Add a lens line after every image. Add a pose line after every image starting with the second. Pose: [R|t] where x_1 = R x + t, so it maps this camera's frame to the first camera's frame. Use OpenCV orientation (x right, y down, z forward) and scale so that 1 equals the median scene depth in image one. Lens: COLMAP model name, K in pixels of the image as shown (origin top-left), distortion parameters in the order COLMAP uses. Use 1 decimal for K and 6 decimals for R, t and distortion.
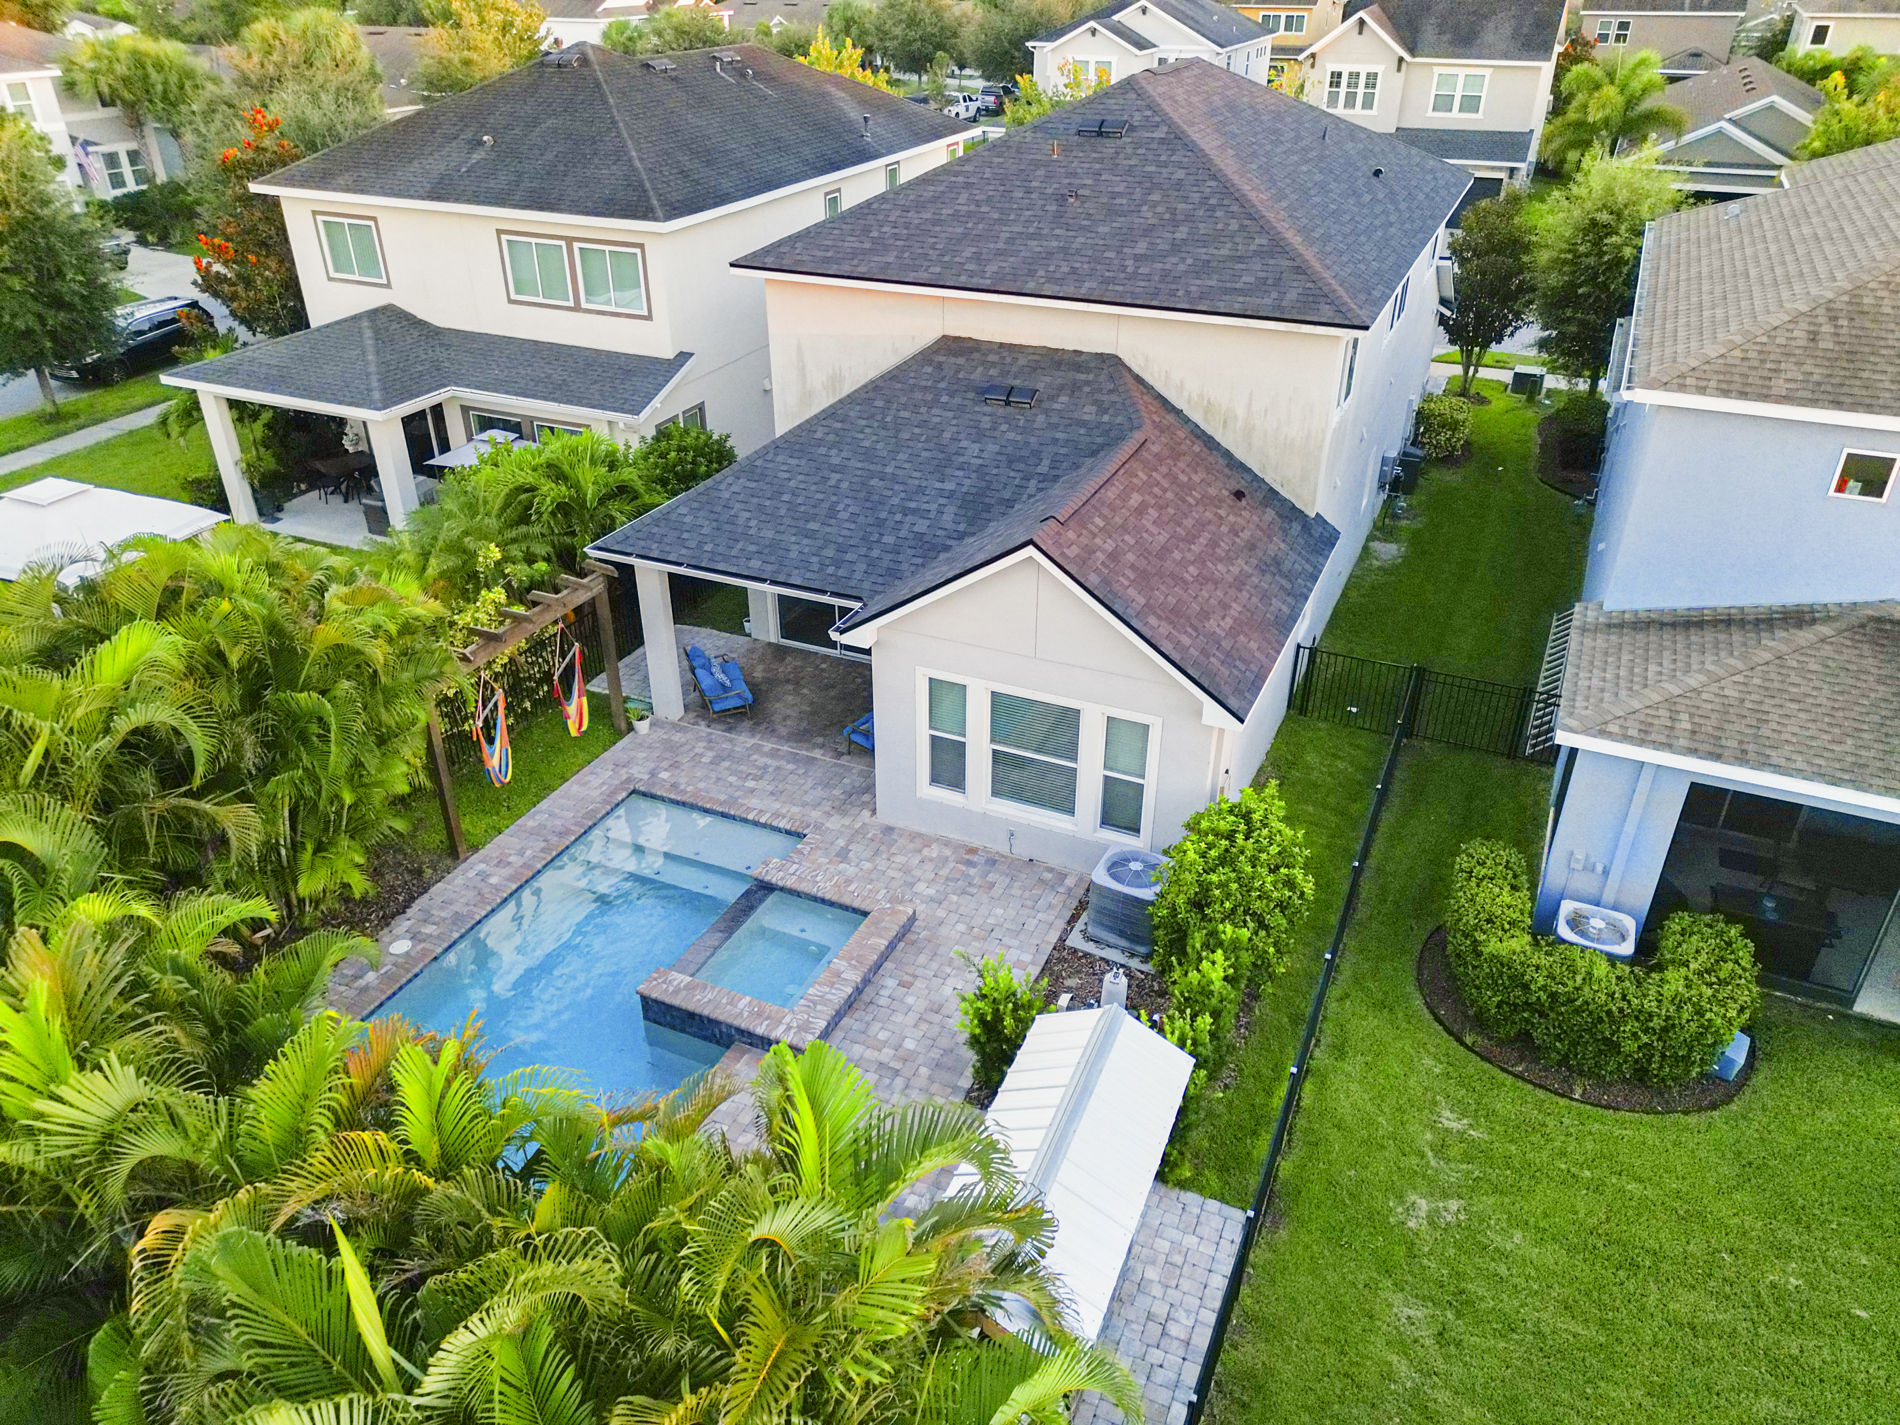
lens RADIAL K [[1329.2, 0, 950.0], [0, 1329.2, 712.5], [0, 0, 1]] dist [0.078987, -0.080515]
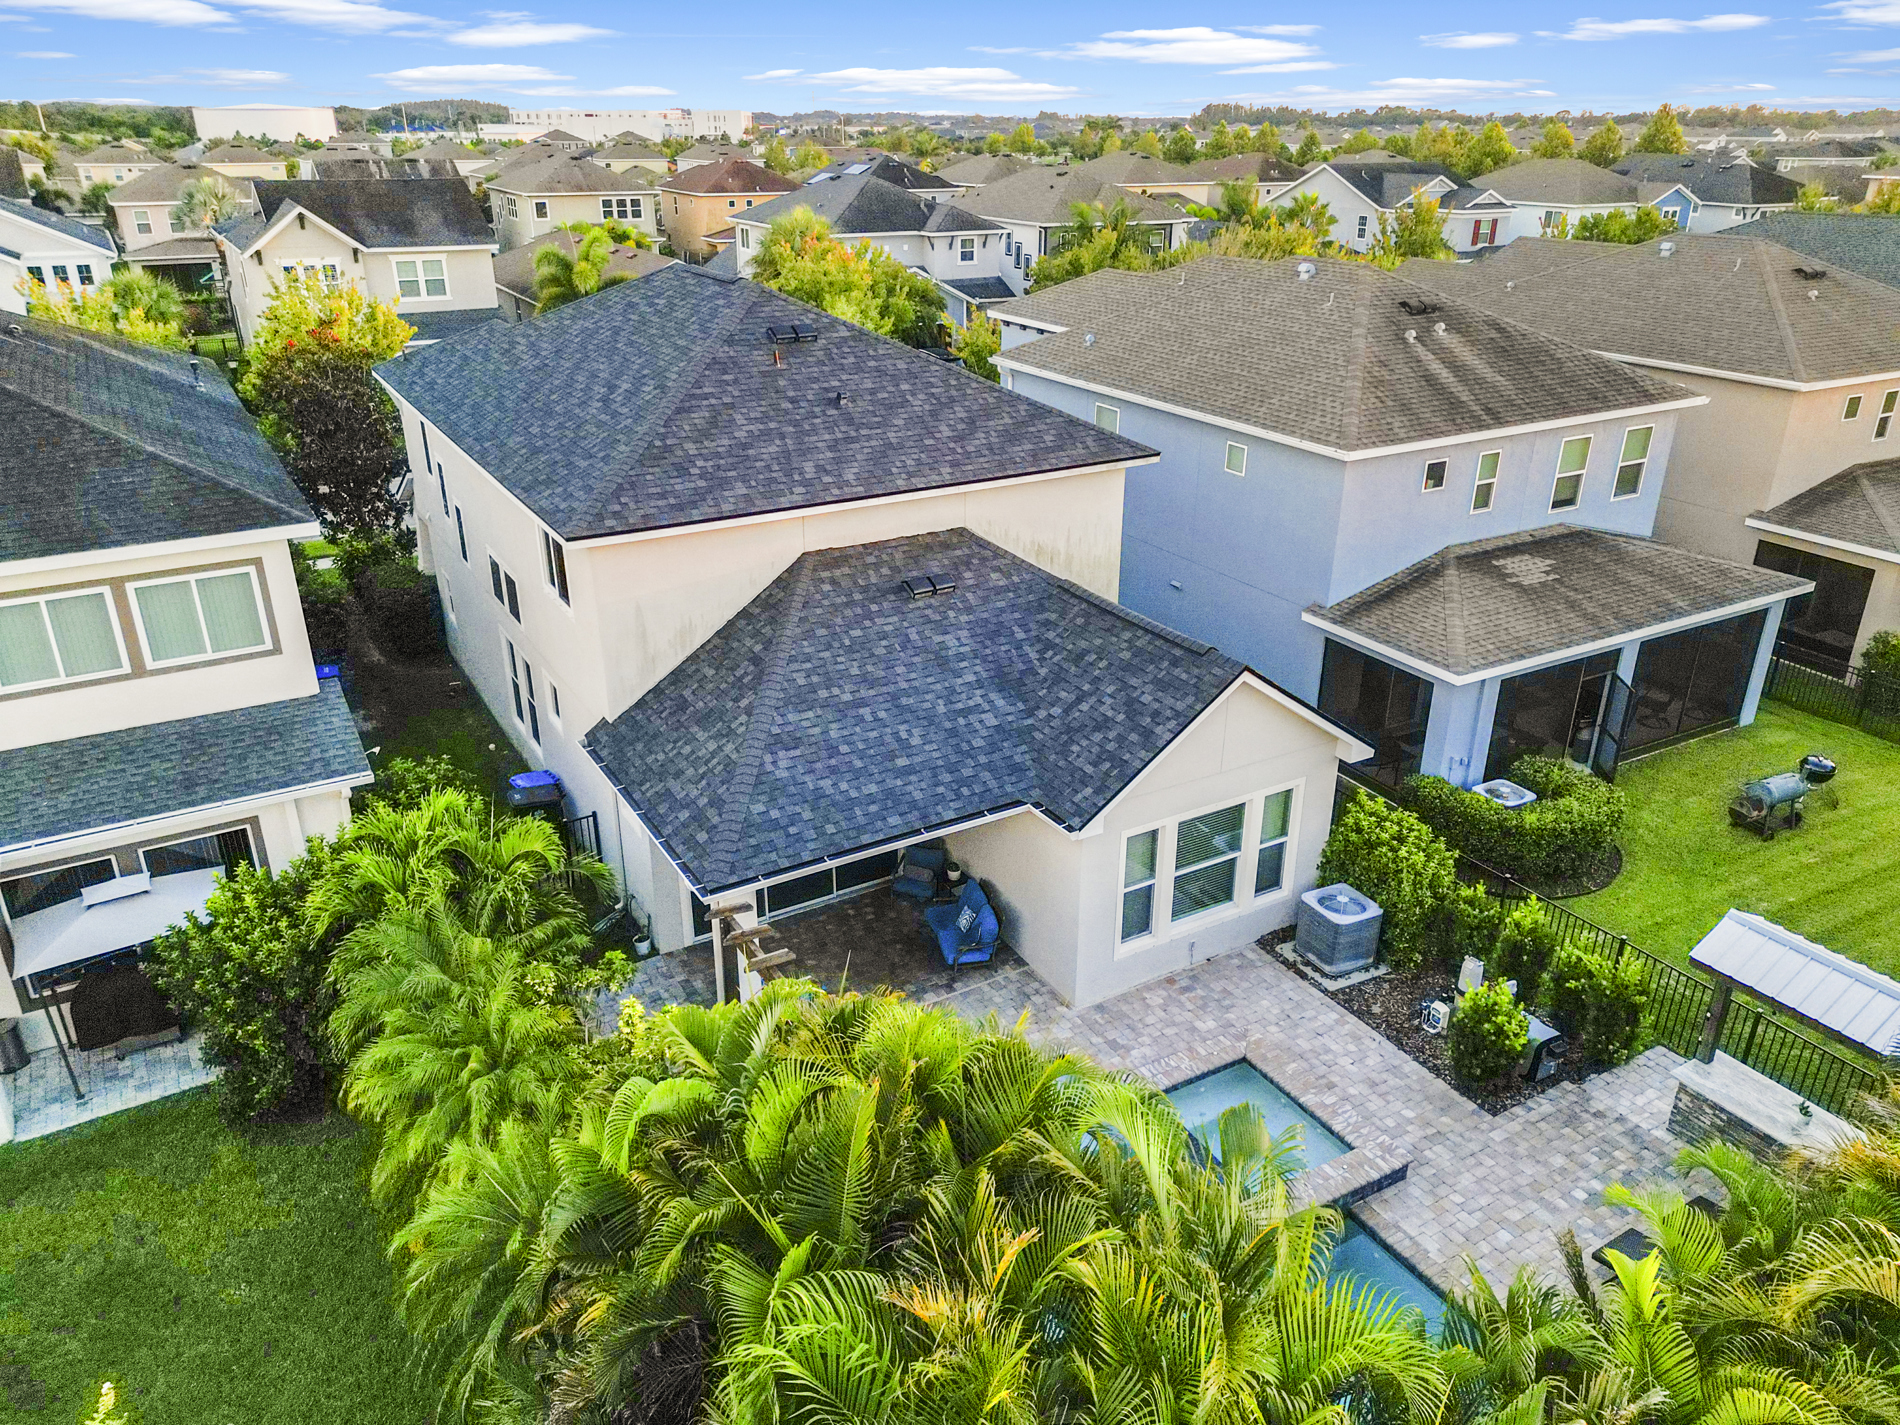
lens RADIAL K [[1329.2, 0, 950.0], [0, 1329.2, 712.5], [0, 0, 1]] dist [0.078987, -0.080515]
pose [[0.581018, -0.329041, 0.744413, -0.822390], [0.406148, 0.909831, 0.085158, -0.256044], [-0.705310, 0.252864, 0.662267, 0.380191]]
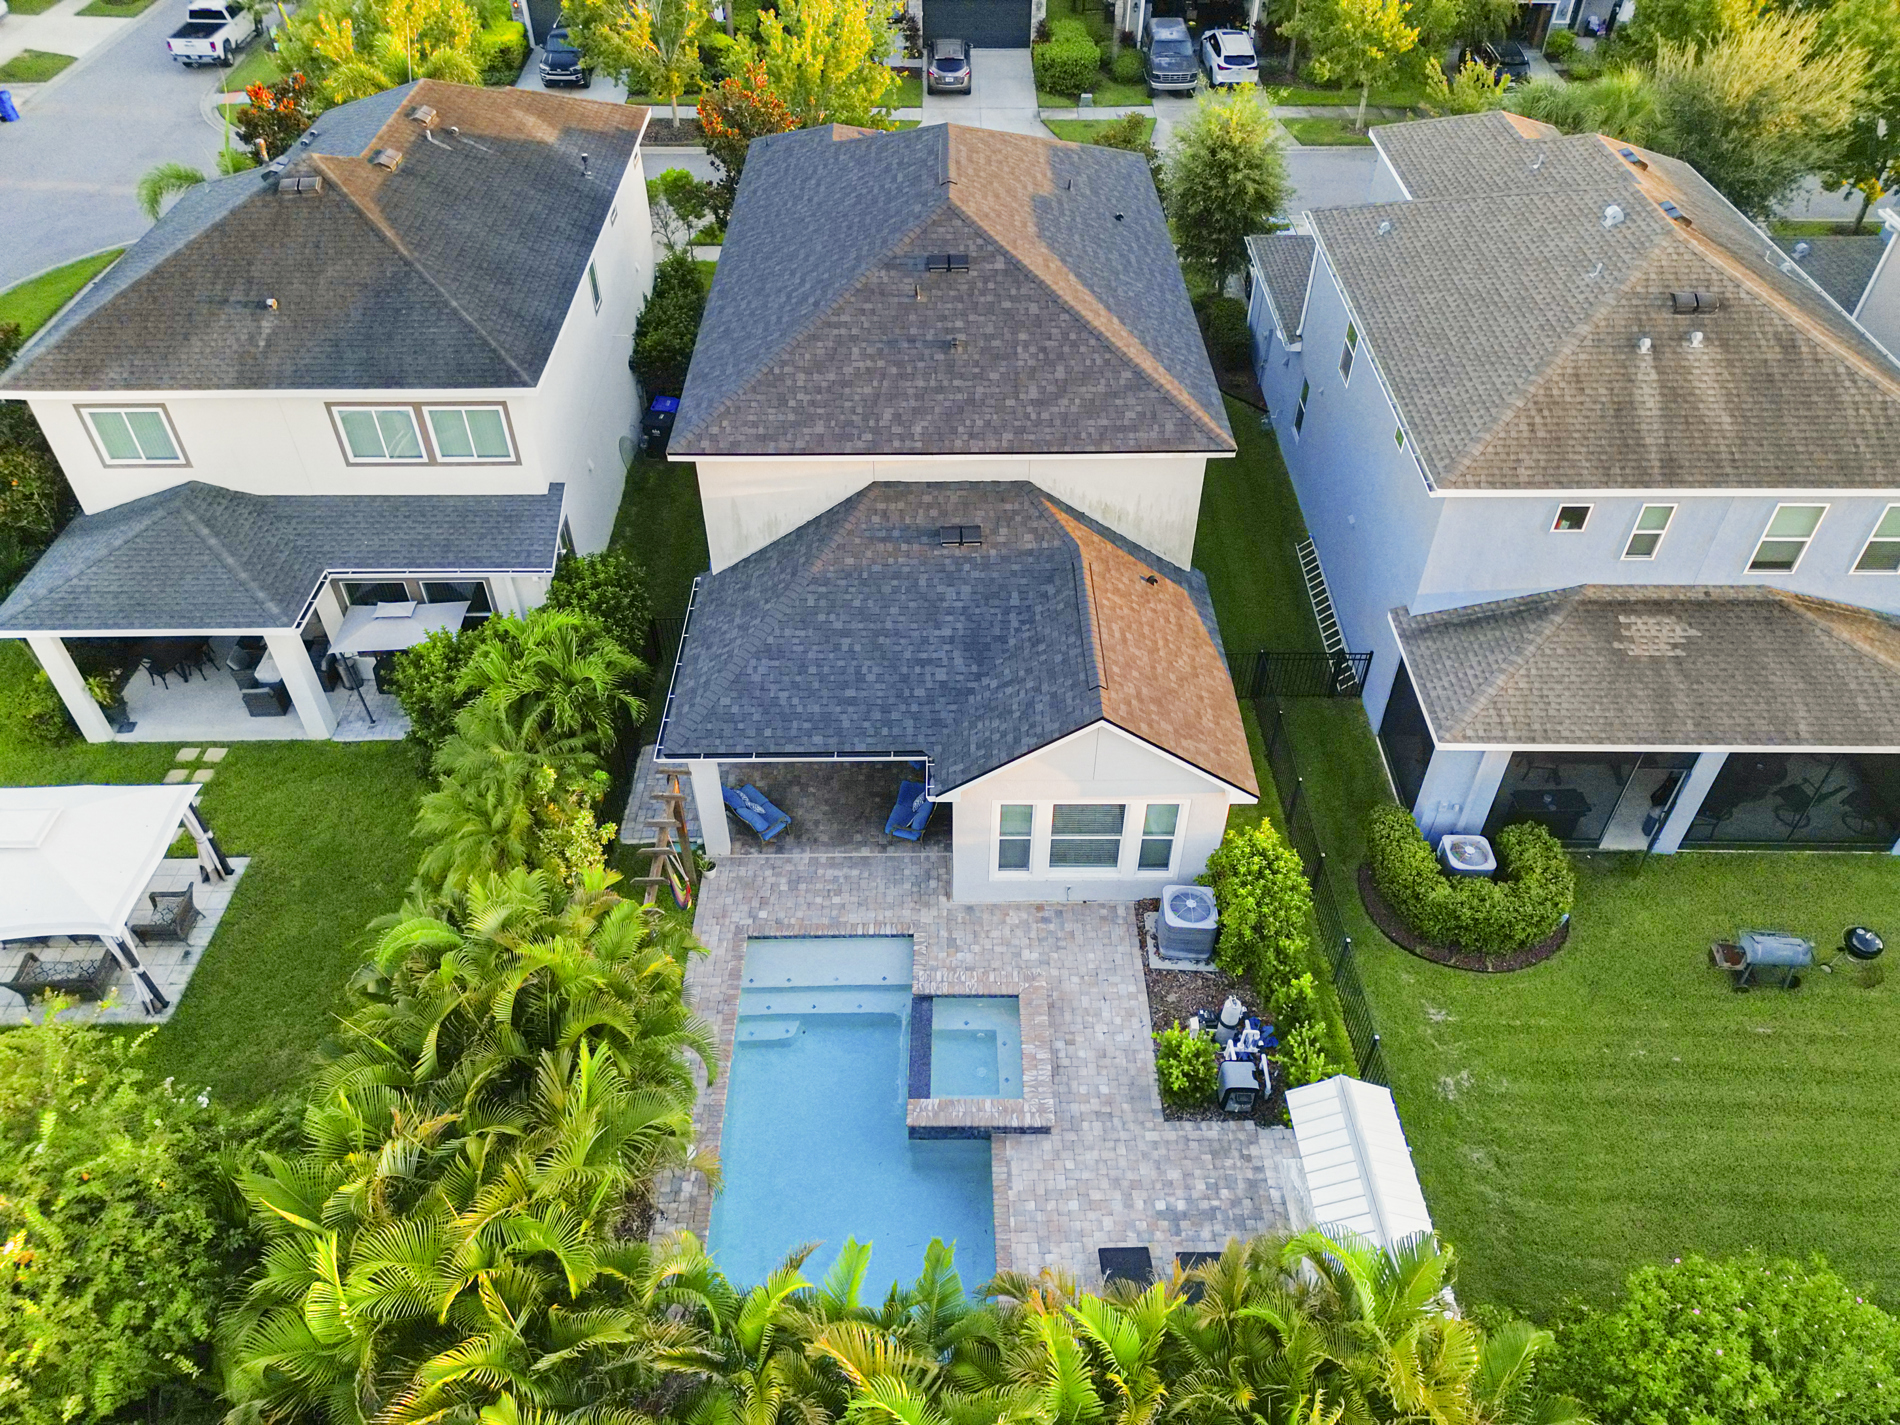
lens RADIAL K [[1329.2, 0, 950.0], [0, 1329.2, 712.5], [0, 0, 1]] dist [0.078987, -0.080515]
pose [[0.909340, -0.281220, 0.306622, -0.423261], [0.208507, 0.945777, 0.249060, -0.434737], [-0.360036, -0.162547, 0.918669, -0.146094]]
